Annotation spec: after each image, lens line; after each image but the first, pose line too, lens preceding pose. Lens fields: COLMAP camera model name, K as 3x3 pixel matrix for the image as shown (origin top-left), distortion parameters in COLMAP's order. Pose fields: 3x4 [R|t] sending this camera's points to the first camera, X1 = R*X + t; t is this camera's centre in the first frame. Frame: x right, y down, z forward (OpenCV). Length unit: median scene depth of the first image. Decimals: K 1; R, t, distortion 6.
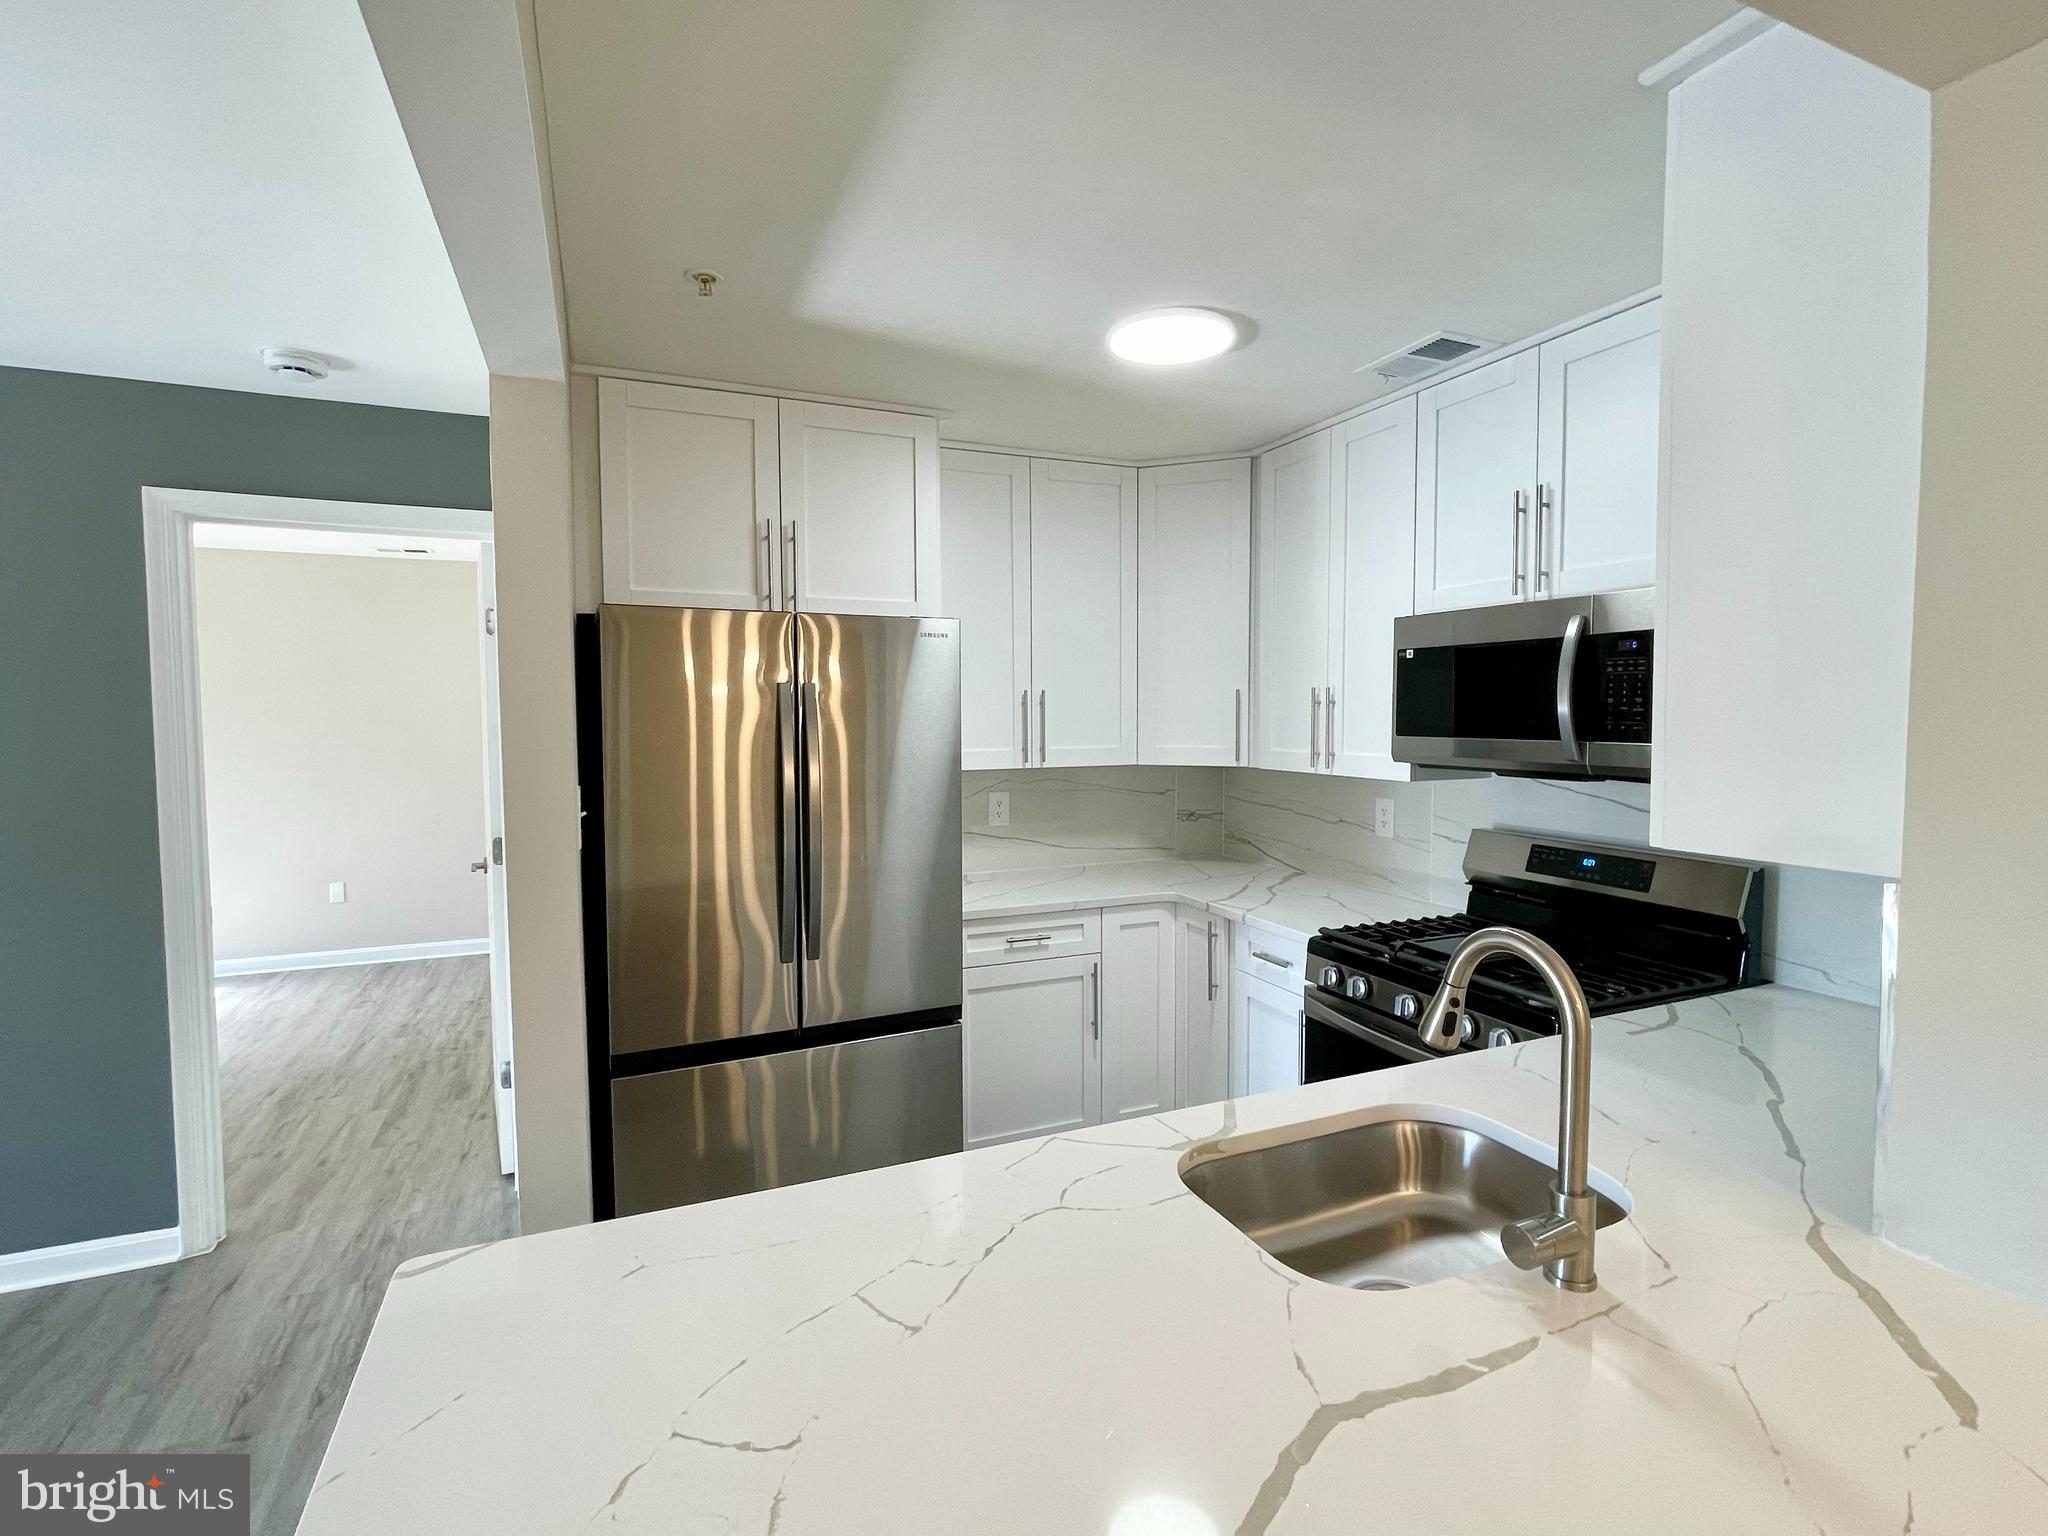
lens RADIAL K [[967.9, 0, 1037.8], [0, 967.9, 758.5], [0, 0, 1]] dist [-0.006180, 0.001679]
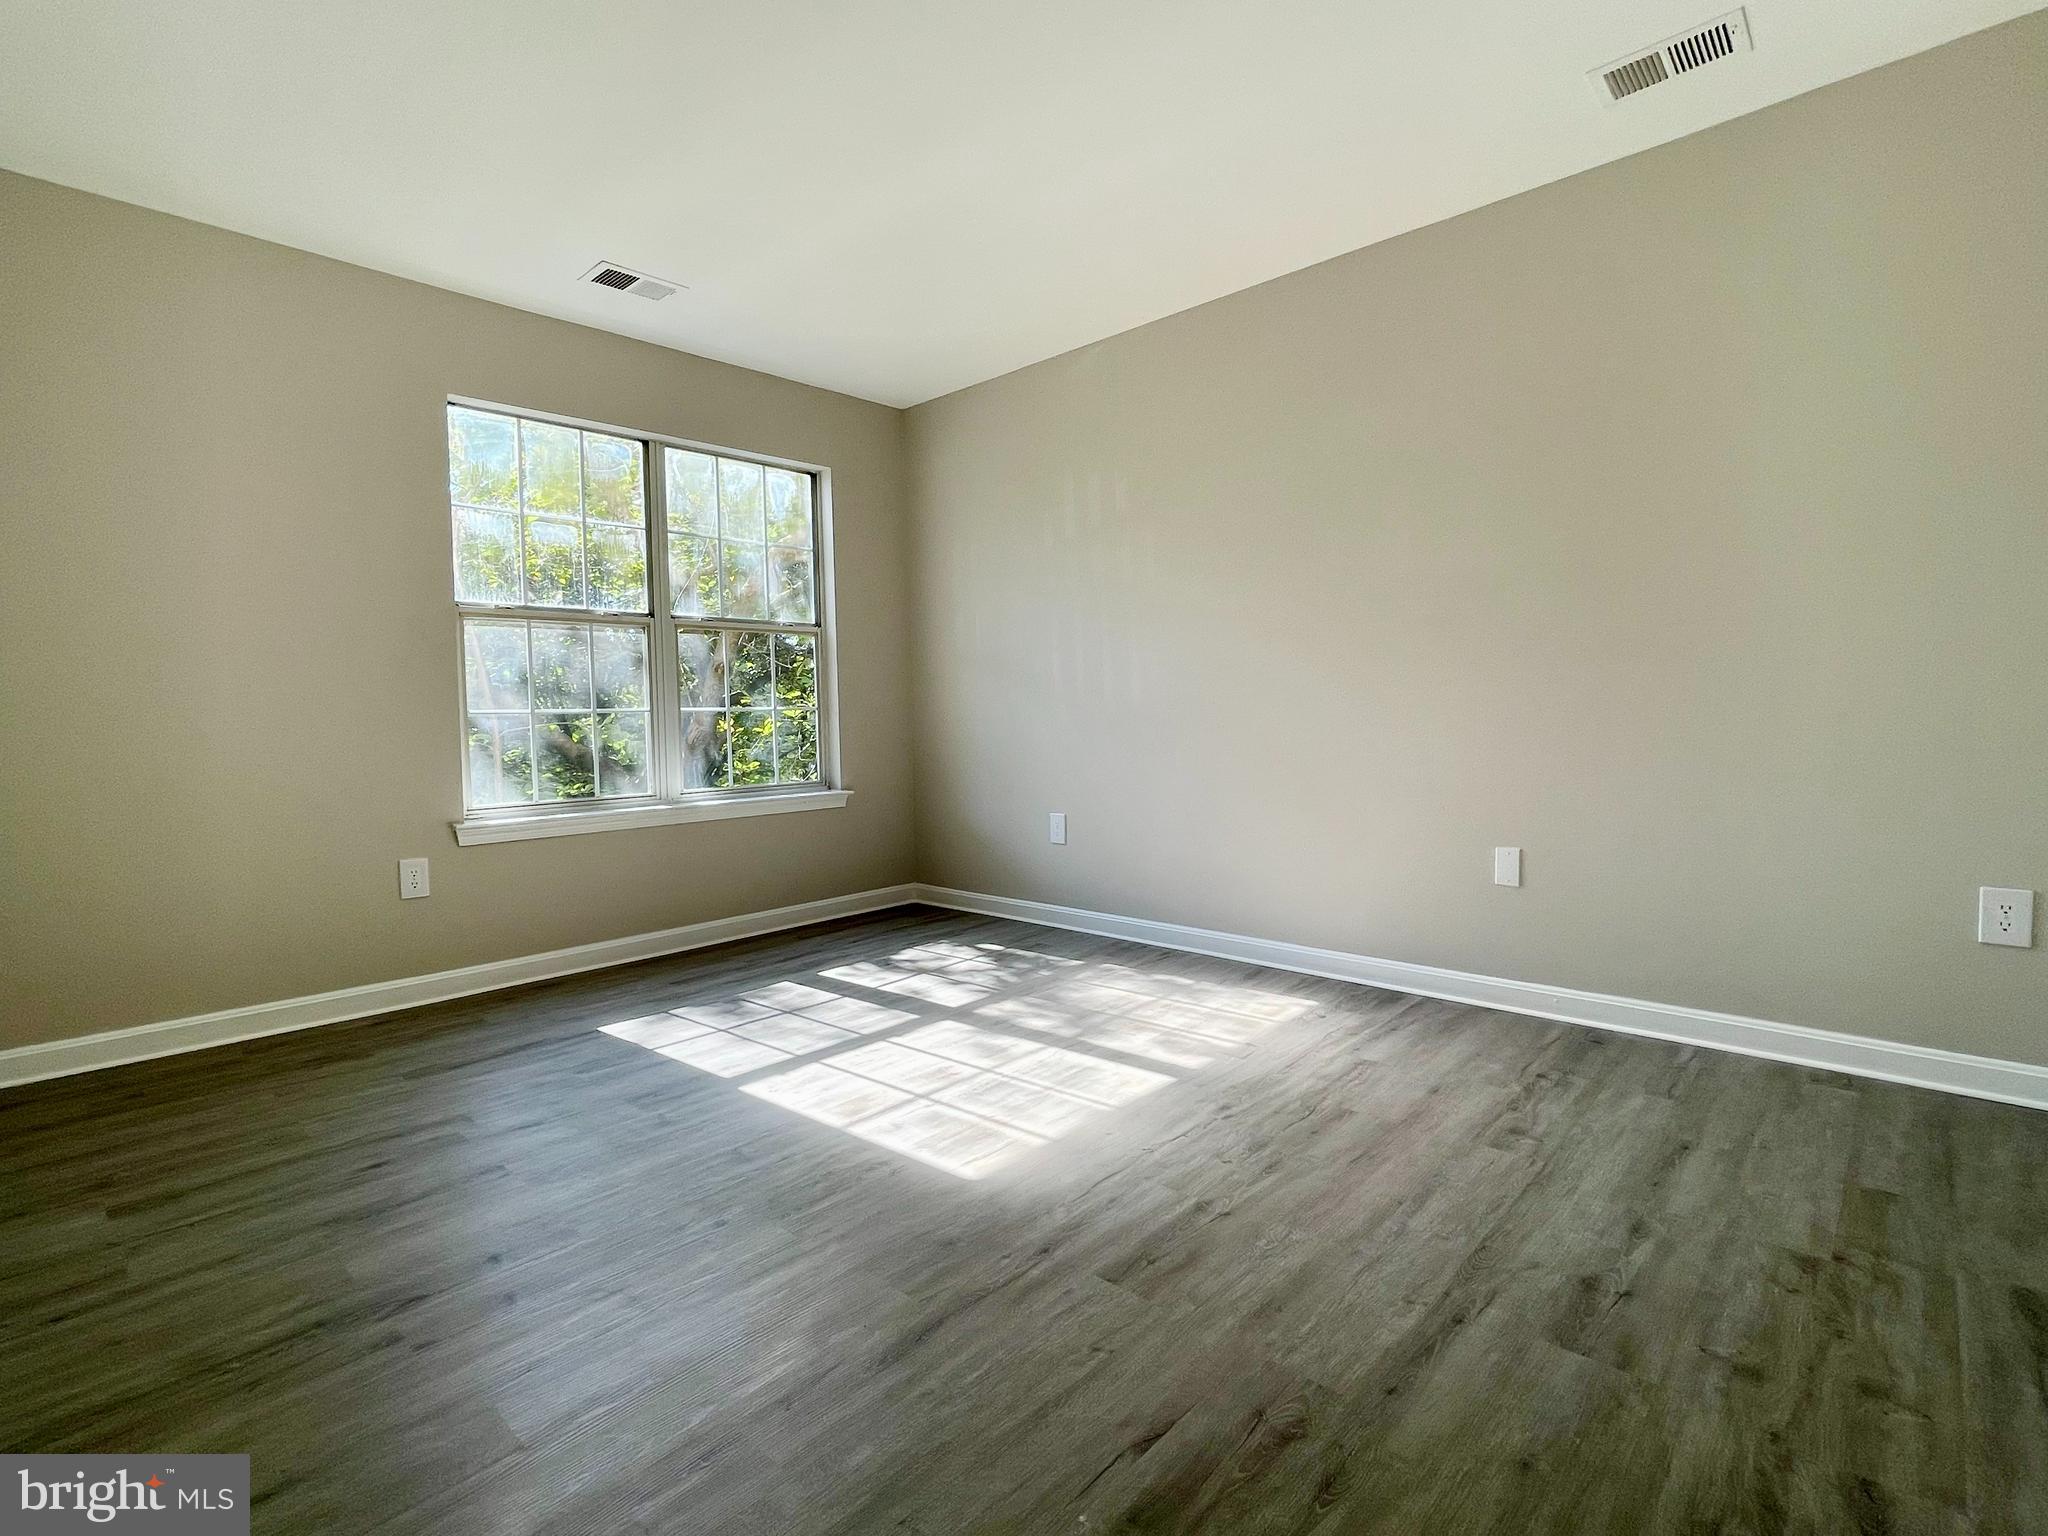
lens RADIAL K [[967.9, 0, 1022.1], [0, 967.9, 770.3], [0, 0, 1]] dist [-0.006180, 0.001679]
pose [[0.384327, 0.042309, -0.922227, -0.755560], [-0.029598, 0.999000, 0.033497, 0.166185], [0.922722, 0.014423, 0.385195, 1.203424]]
